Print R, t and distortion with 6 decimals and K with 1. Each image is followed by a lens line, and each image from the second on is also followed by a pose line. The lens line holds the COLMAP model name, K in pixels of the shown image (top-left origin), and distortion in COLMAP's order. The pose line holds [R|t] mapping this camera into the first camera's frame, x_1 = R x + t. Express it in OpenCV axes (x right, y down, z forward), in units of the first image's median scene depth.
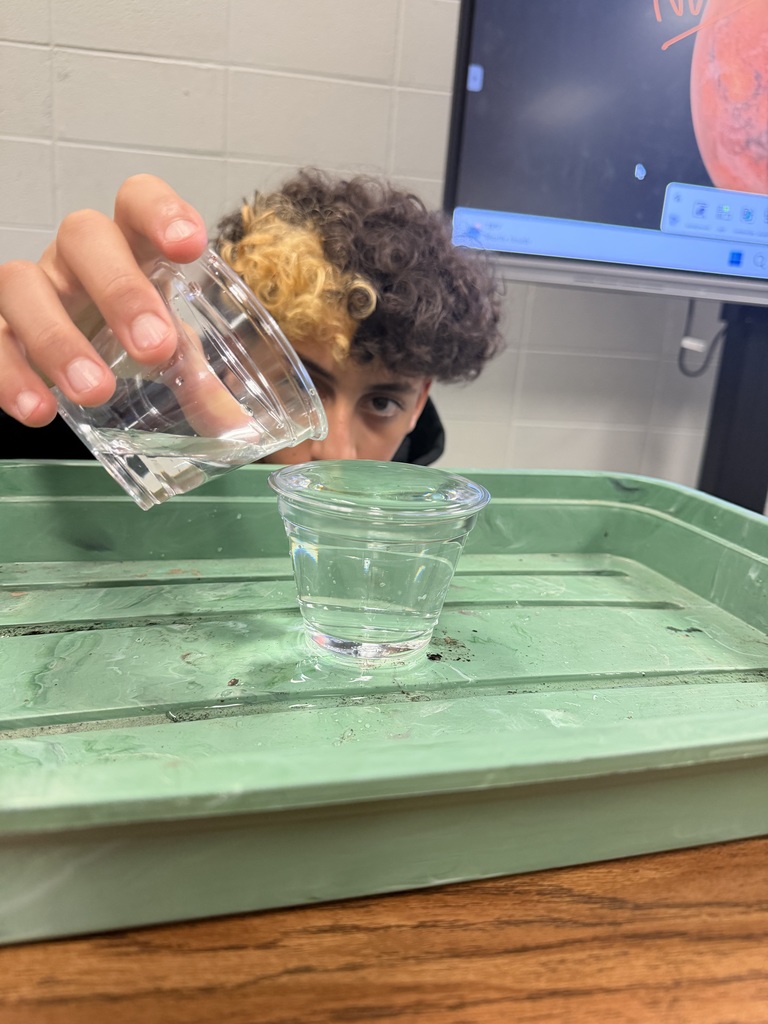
lens RADIAL K [[713.6, 0, 386.2], [0, 713.6, 514.9], [0, 0, 1]] dist [-0.037303, -0.011681]
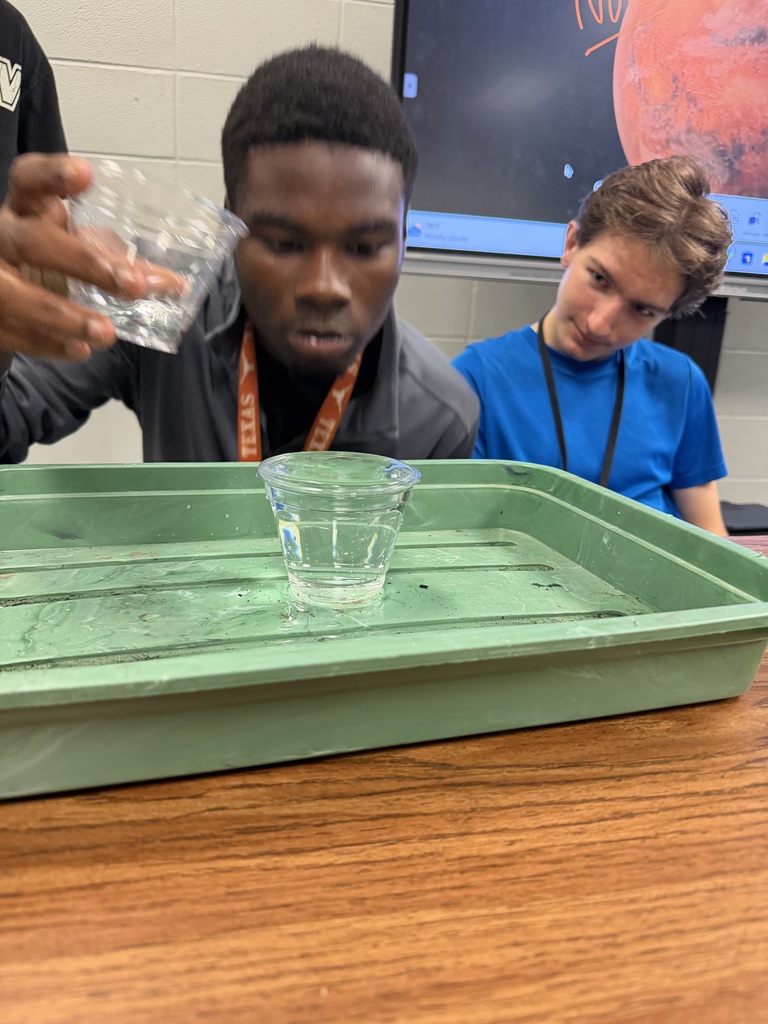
lens RADIAL K [[713.6, 0, 386.4], [0, 713.6, 514.0], [0, 0, 1]] dist [-0.037303, -0.011681]
pose [[0.998546, -0.035033, 0.040962, 0.163999], [0.034325, 0.999251, 0.017878, 0.007342], [-0.041558, -0.016446, 0.999001, -0.424246]]
